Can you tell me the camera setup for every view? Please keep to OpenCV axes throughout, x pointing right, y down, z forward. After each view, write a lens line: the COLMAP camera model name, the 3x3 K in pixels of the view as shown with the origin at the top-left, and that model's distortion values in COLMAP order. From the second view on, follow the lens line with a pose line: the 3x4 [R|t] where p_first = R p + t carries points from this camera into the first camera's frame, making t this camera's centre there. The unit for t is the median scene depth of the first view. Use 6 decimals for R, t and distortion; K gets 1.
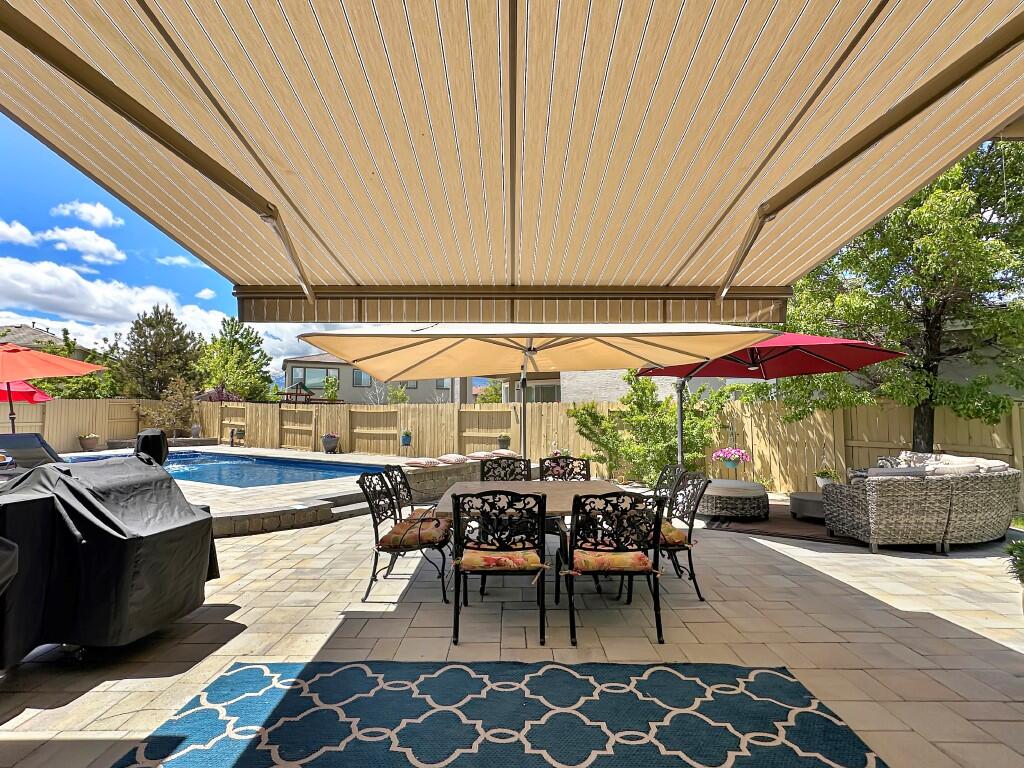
lens RADIAL K [[475.6, 0, 512.0], [0, 475.6, 384.0], [0, 0, 1]] dist [0.002031, 0.000124]
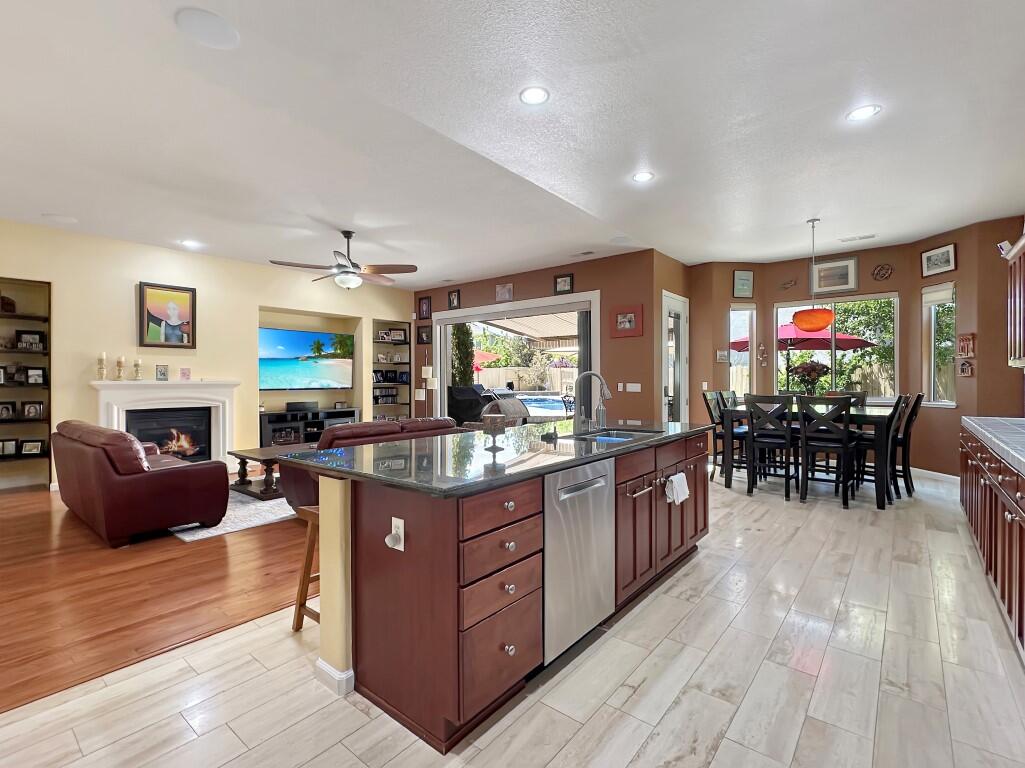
lens RADIAL K [[487.8, 0, 484.2], [0, 487.8, 380.2], [0, 0, 1]] dist [-0.015877, -0.000535]
pose [[0.730831, 0.000735, -0.682558, 0.303794], [0.050285, 0.997224, 0.054915, -0.022914], [0.680703, -0.074456, 0.728766, -0.343199]]
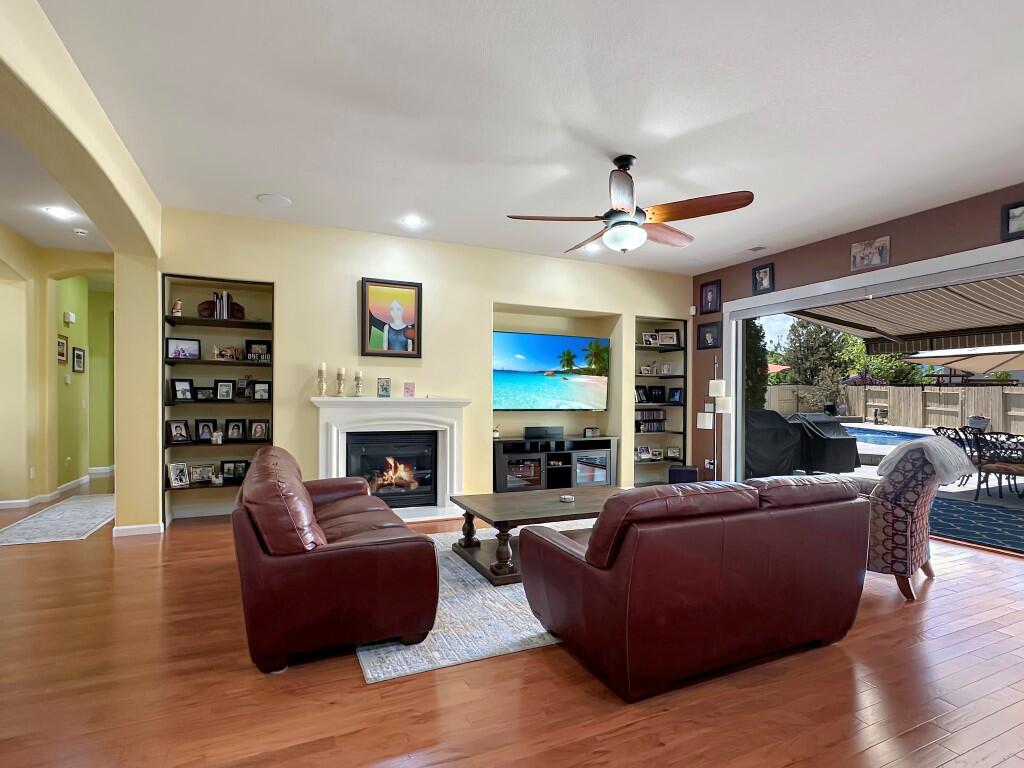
lens RADIAL K [[491.5, 0, 481.2], [0, 491.5, 404.8], [0, 0, 1]] dist [-0.000237, -0.000095]
pose [[0.348254, 0.015426, -0.937273, 0.187698], [0.059790, 0.997463, 0.038632, -0.018465], [0.935491, -0.069493, 0.346449, -0.294079]]
